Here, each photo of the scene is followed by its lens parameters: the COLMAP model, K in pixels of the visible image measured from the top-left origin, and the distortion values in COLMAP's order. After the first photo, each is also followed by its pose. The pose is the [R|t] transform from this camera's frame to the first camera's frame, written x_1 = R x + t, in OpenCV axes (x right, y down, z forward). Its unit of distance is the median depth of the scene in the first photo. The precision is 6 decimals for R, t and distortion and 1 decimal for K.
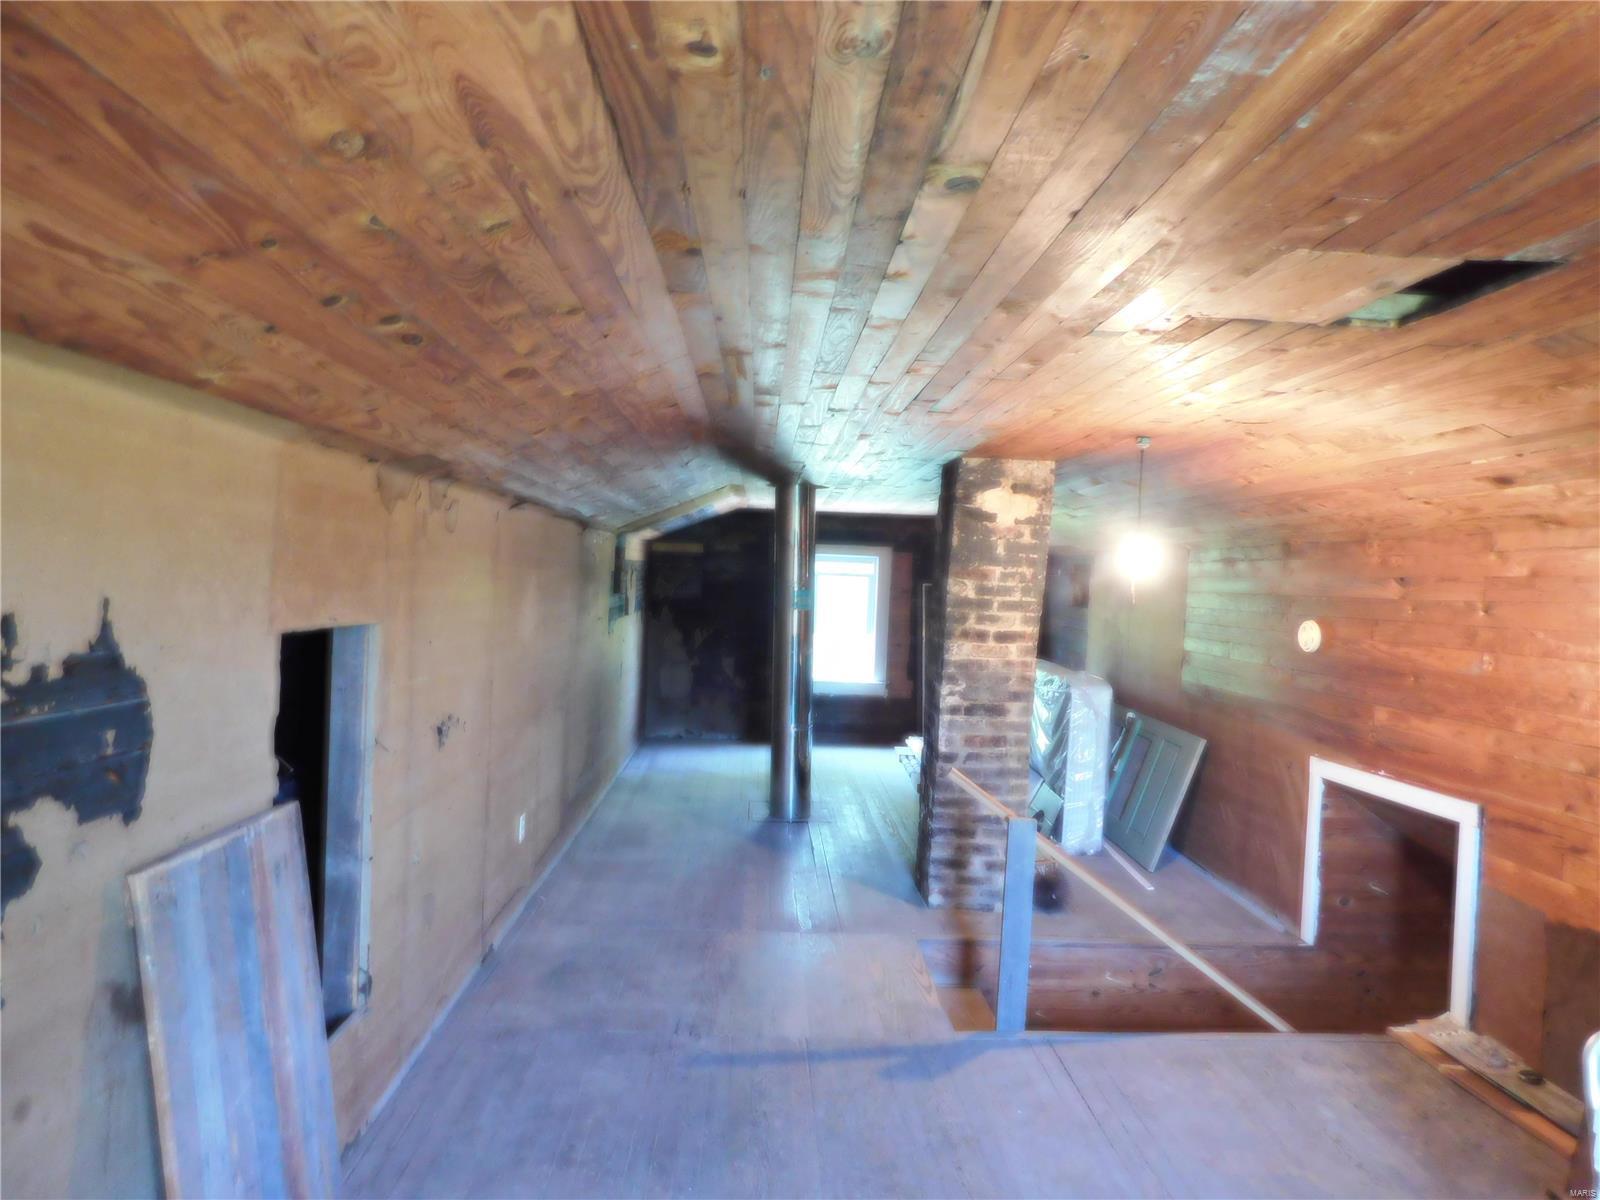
lens RADIAL K [[1057.5, 0, 800.0], [0, 1057.5, 600.0], [0, 0, 1]] dist [-0.071971, 0.050458]
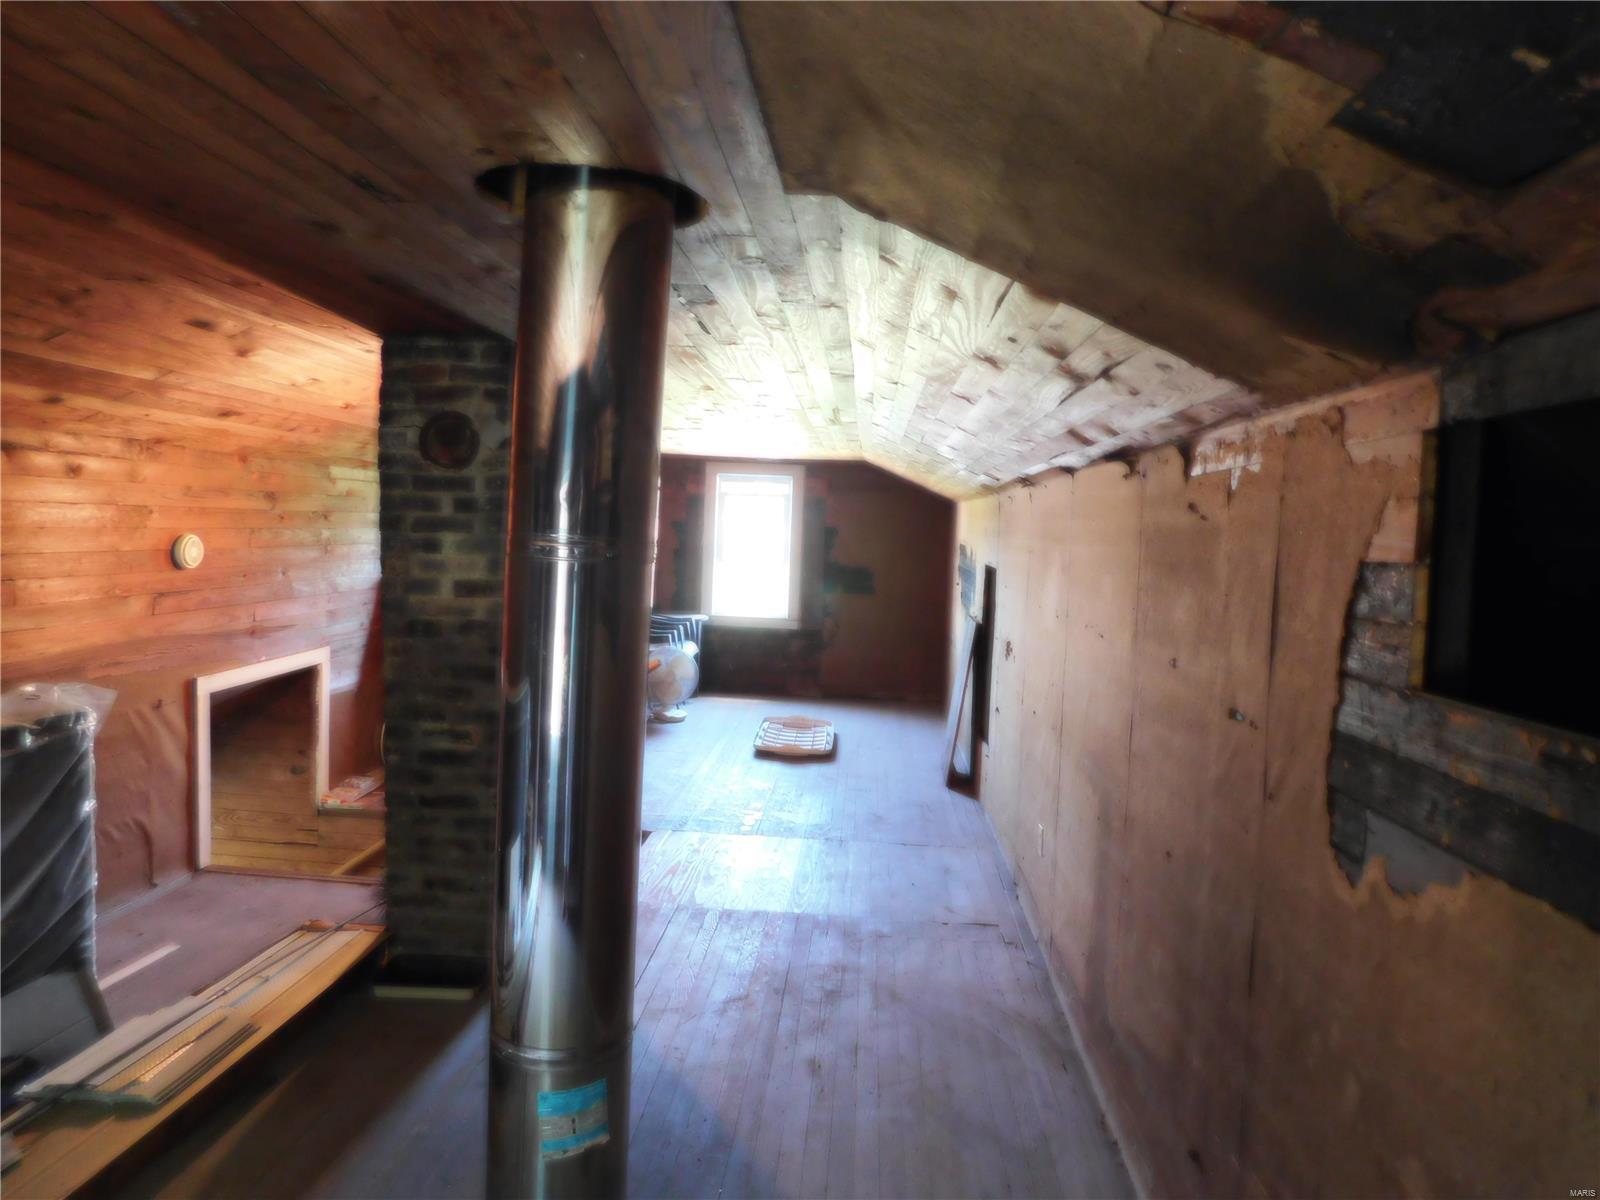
lens RADIAL K [[1057.5, 0, 800.0], [0, 1057.5, 600.0], [0, 0, 1]] dist [-0.071971, 0.050458]
pose [[-0.992070, -0.083969, 0.093517, -0.123376], [-0.075237, 0.992793, 0.093279, -0.046096], [-0.100676, 0.085504, -0.991238, 1.777970]]
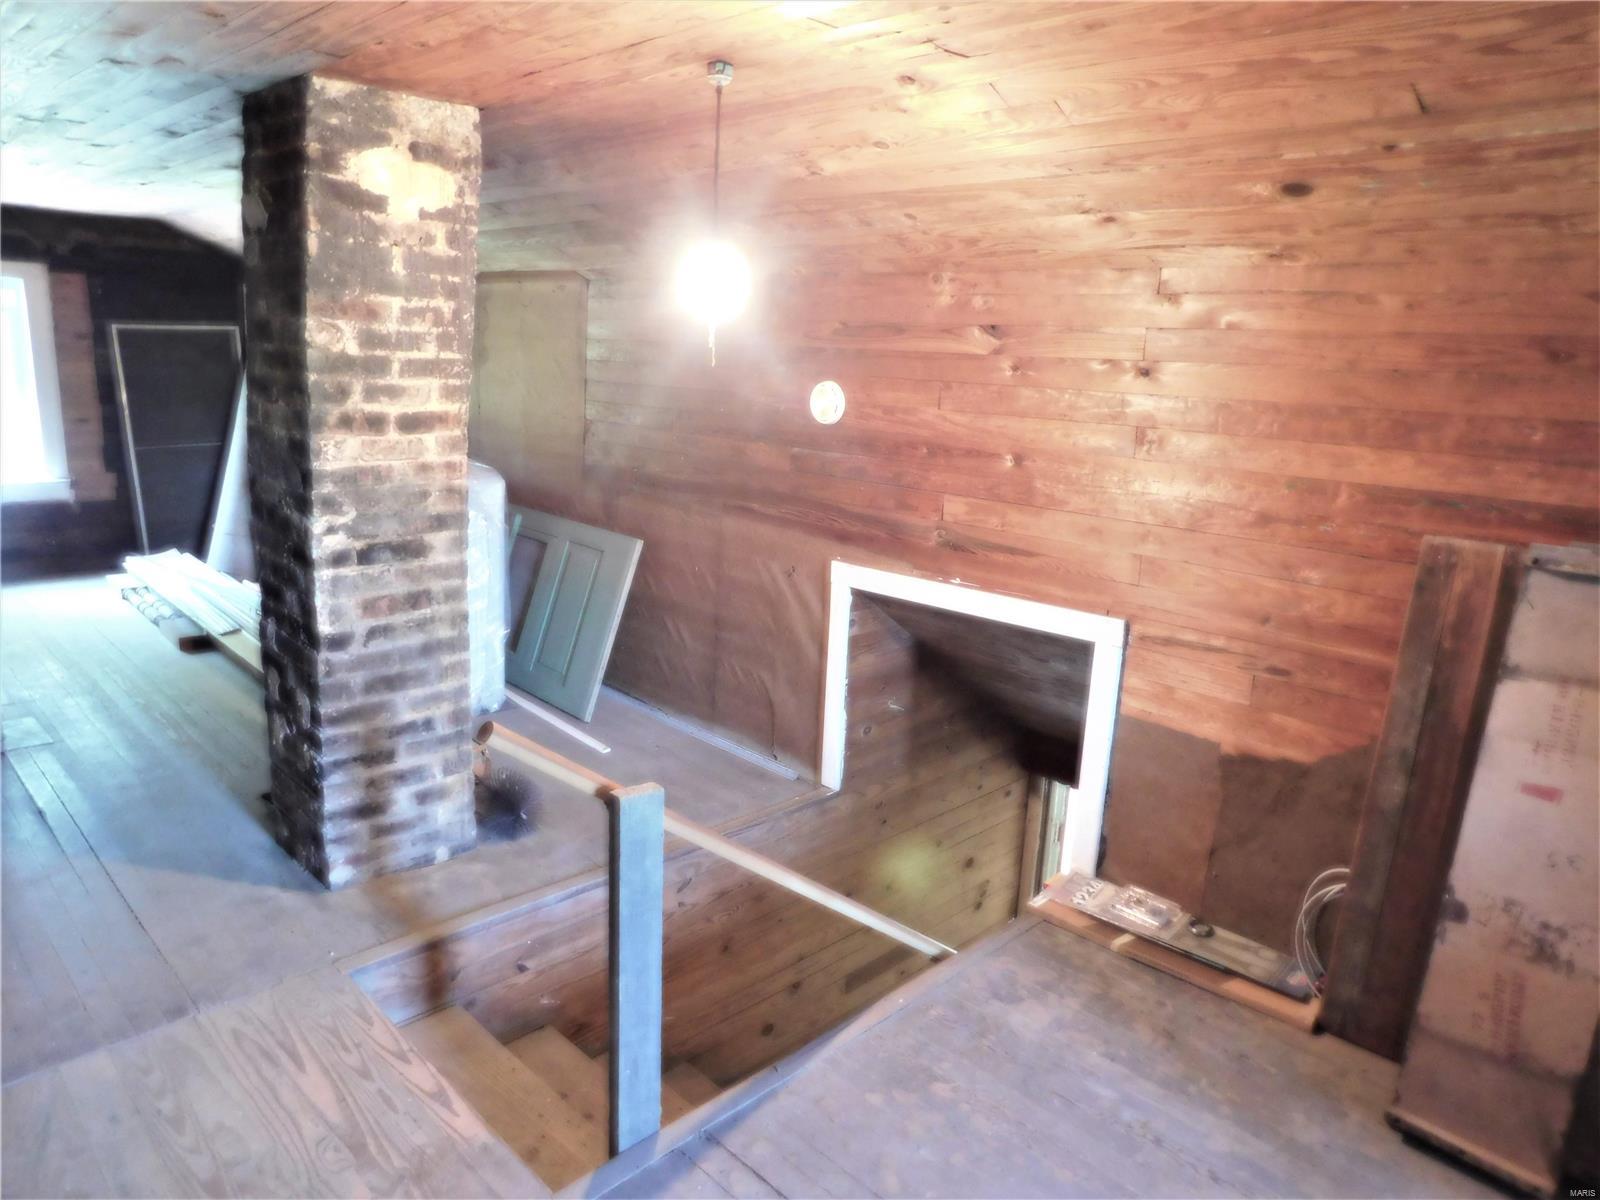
lens RADIAL K [[1057.5, 0, 800.0], [0, 1057.5, 600.0], [0, 0, 1]] dist [-0.071971, 0.050458]
pose [[0.730828, -0.161864, 0.663092, -0.047512], [-0.002768, 0.970764, 0.240019, -0.008752], [-0.682556, -0.177248, 0.709014, 0.434564]]
